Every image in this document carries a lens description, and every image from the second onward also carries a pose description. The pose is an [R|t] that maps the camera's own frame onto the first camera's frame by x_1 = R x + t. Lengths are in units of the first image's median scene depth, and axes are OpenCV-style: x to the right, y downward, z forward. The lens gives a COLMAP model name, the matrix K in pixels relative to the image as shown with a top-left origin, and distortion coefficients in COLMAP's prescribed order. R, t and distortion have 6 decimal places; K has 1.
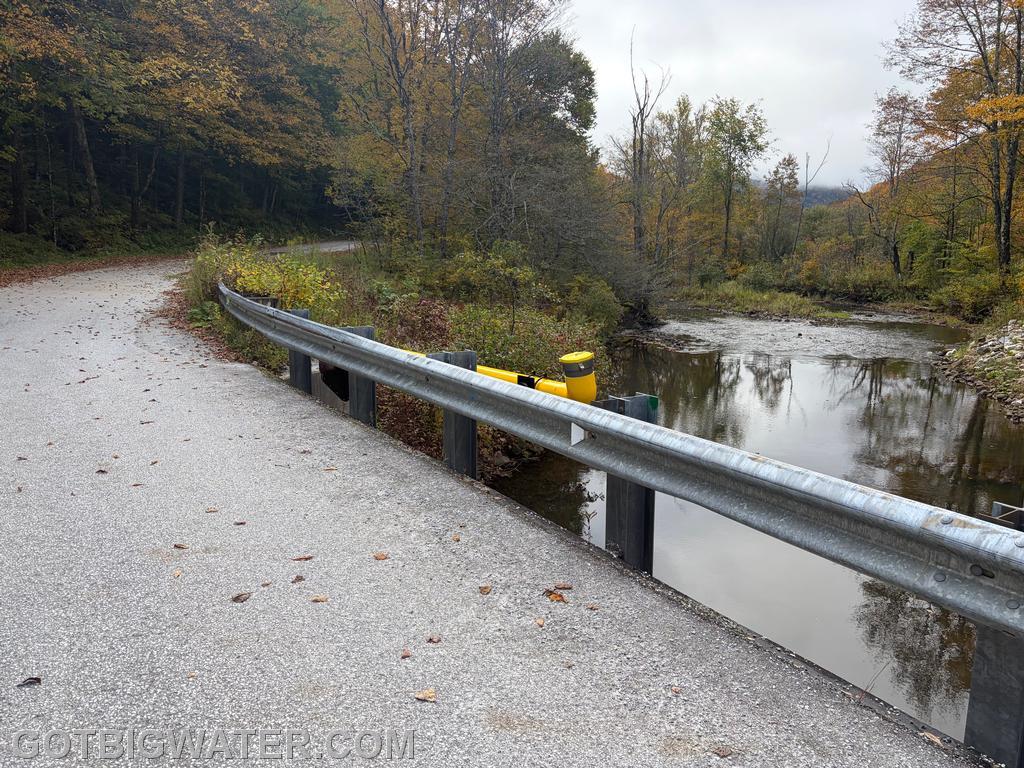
lens RADIAL K [[774.4, 0, 508.8], [0, 774.4, 386.8], [0, 0, 1]] dist [0.035204, 0.001744]
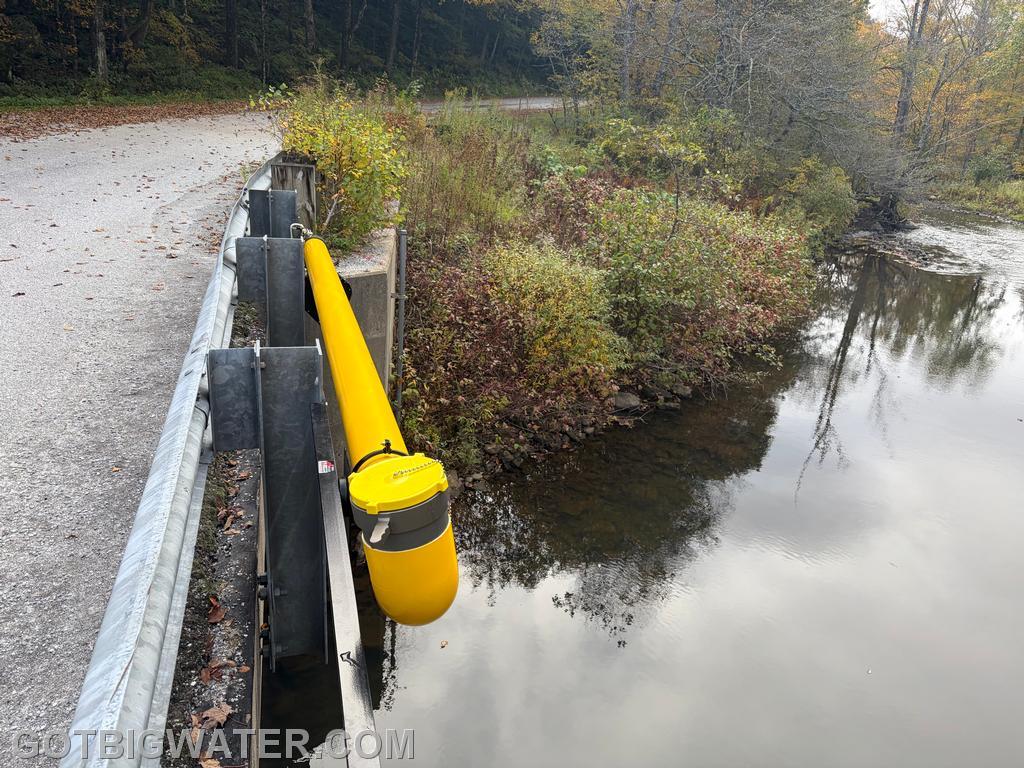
lens RADIAL K [[782.0, 0, 512.0], [0, 782.0, 384.0], [0, 0, 1]] dist [0.035929, -0.033721]
pose [[0.957539, 0.156219, -0.242311, 0.020177], [-0.115953, 0.978175, 0.172422, -0.013409], [0.263958, -0.137004, 0.954754, 0.069070]]
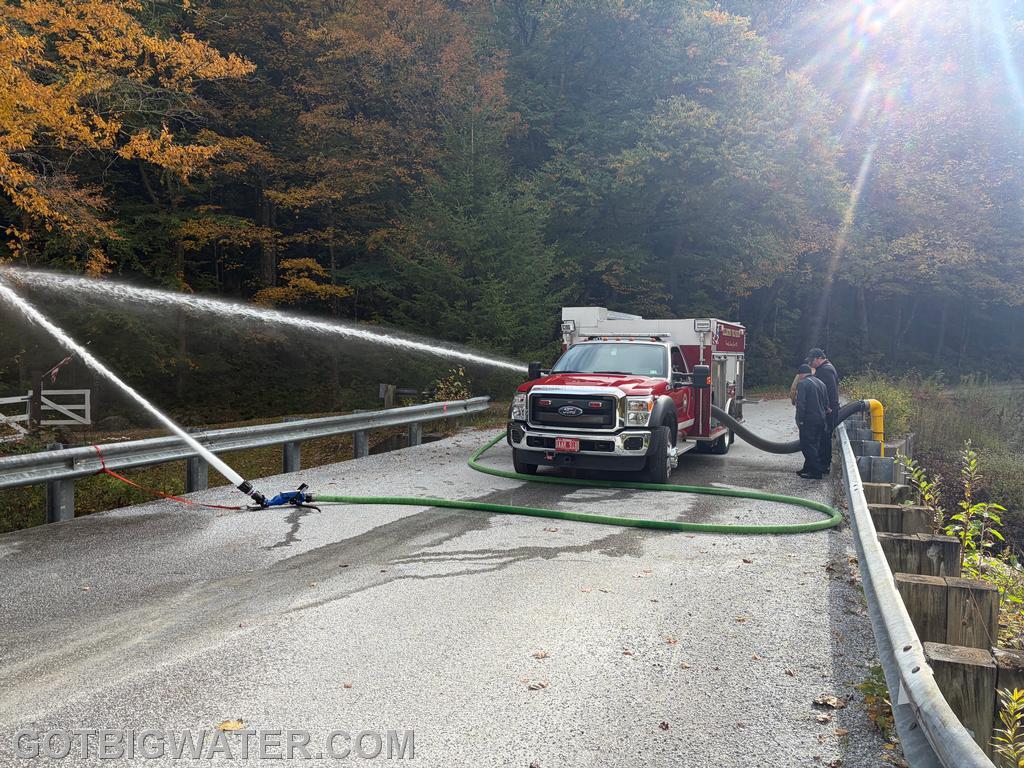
lens RADIAL K [[774.4, 0, 508.8], [0, 774.4, 386.8], [0, 0, 1]] dist [0.035204, 0.001744]
pose [[0.585825, 0.026611, -0.810001, 0.148035], [-0.162838, 0.982943, -0.085478, 0.028780], [0.793910, 0.181974, 0.580166, -0.152943]]
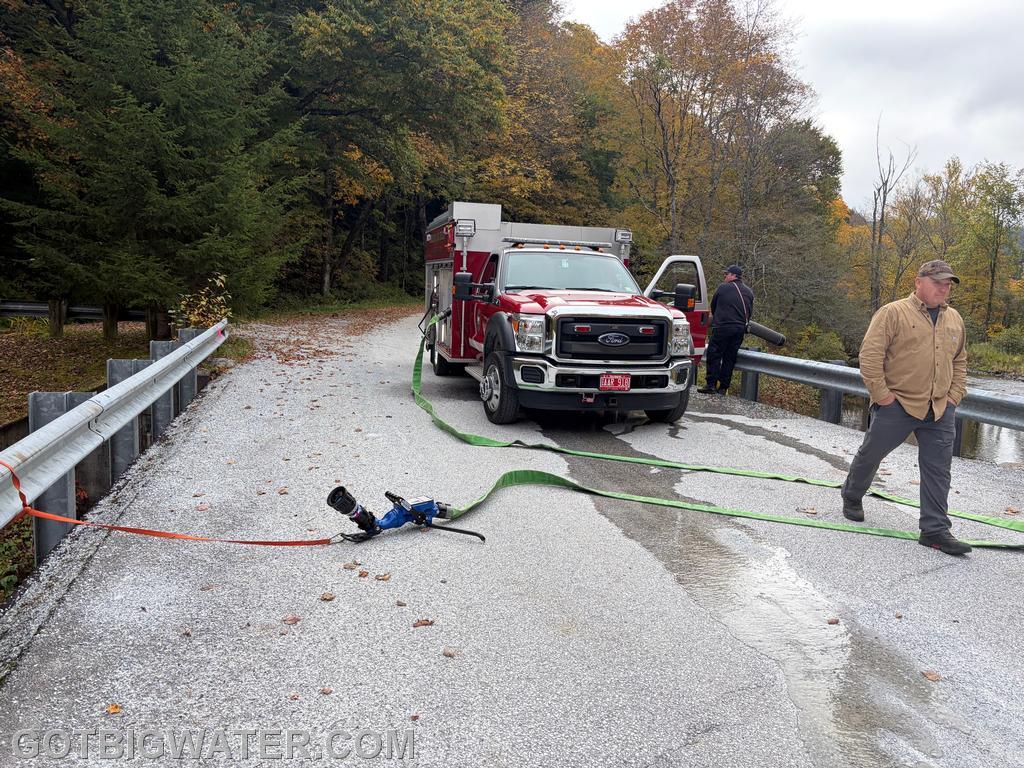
lens RADIAL K [[777.8, 0, 510.2], [0, 777.8, 390.8], [0, 0, 1]] dist [0.014054, -0.008550]
pose [[0.950788, 0.065178, -0.302908, 0.015680], [-0.084066, 0.995219, -0.049726, 0.035534], [0.298219, 0.072743, 0.951722, -0.179231]]
